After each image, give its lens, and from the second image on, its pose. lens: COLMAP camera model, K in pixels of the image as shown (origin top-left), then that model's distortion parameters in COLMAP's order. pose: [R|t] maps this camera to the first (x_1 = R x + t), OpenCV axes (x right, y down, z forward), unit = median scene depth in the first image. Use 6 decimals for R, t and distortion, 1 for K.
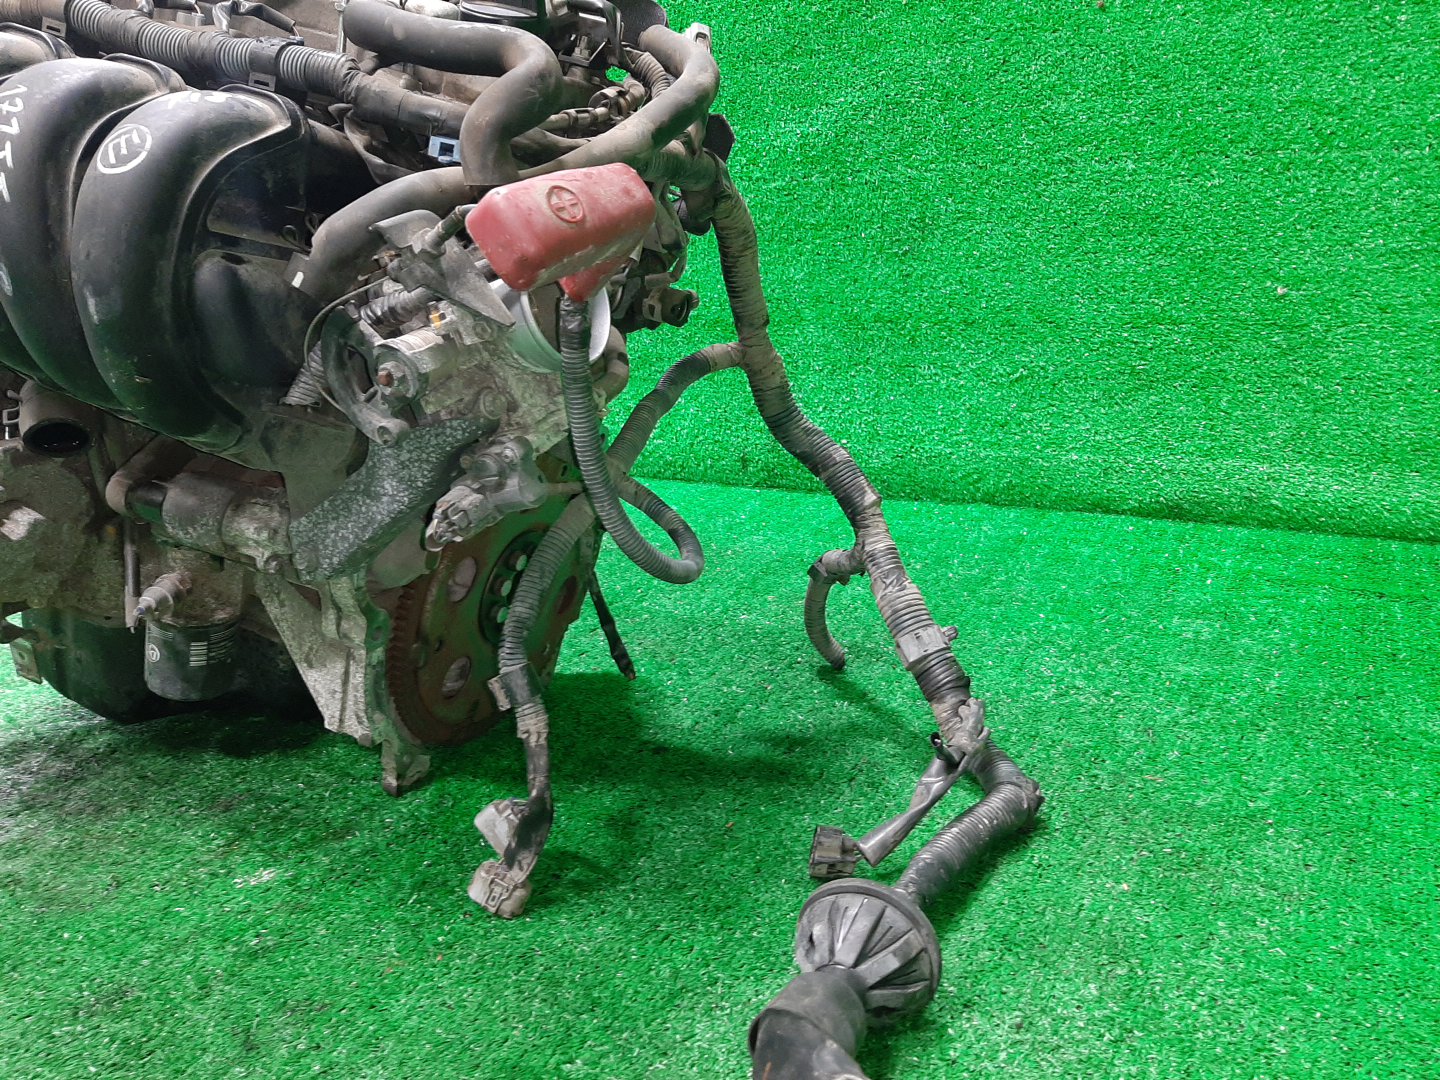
lens RADIAL K [[1116.6, 0, 720.0], [0, 1116.6, 540.0], [0, 0, 1]] dist [0.002712, -0.056716]
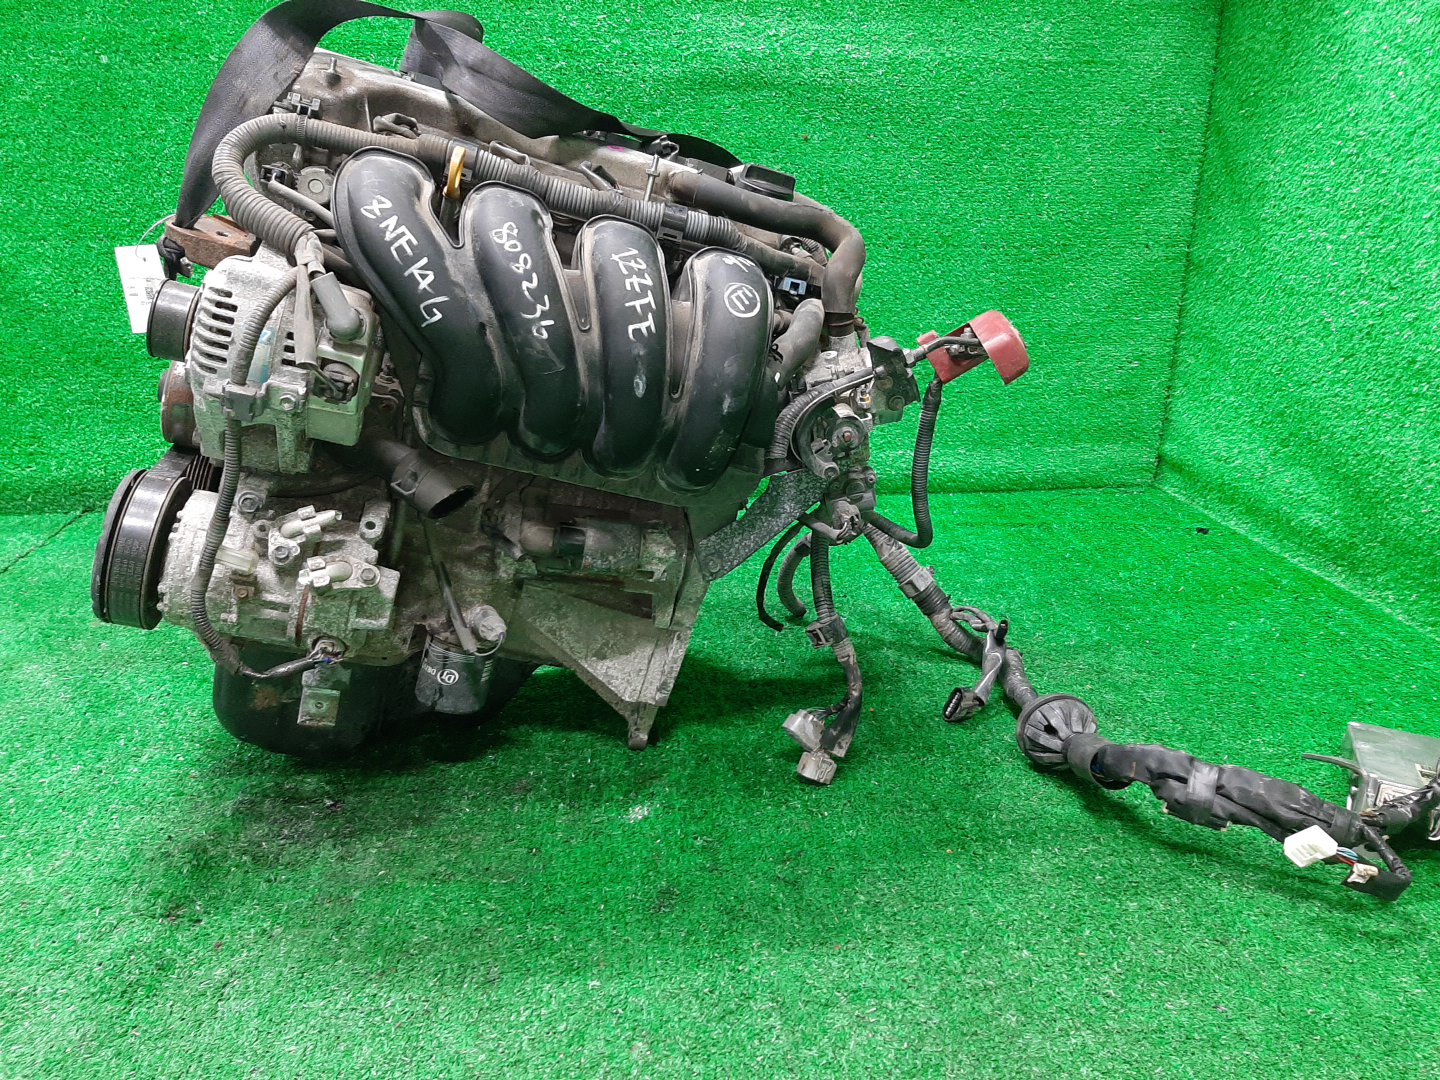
lens RADIAL K [[1116.6, 0, 720.0], [0, 1116.6, 540.0], [0, 0, 1]] dist [0.002712, -0.056716]
pose [[0.824605, -0.118720, 0.553112, -0.948231], [0.121016, 0.992117, 0.032532, -0.049790], [-0.552614, 0.040109, 0.832471, -0.169728]]
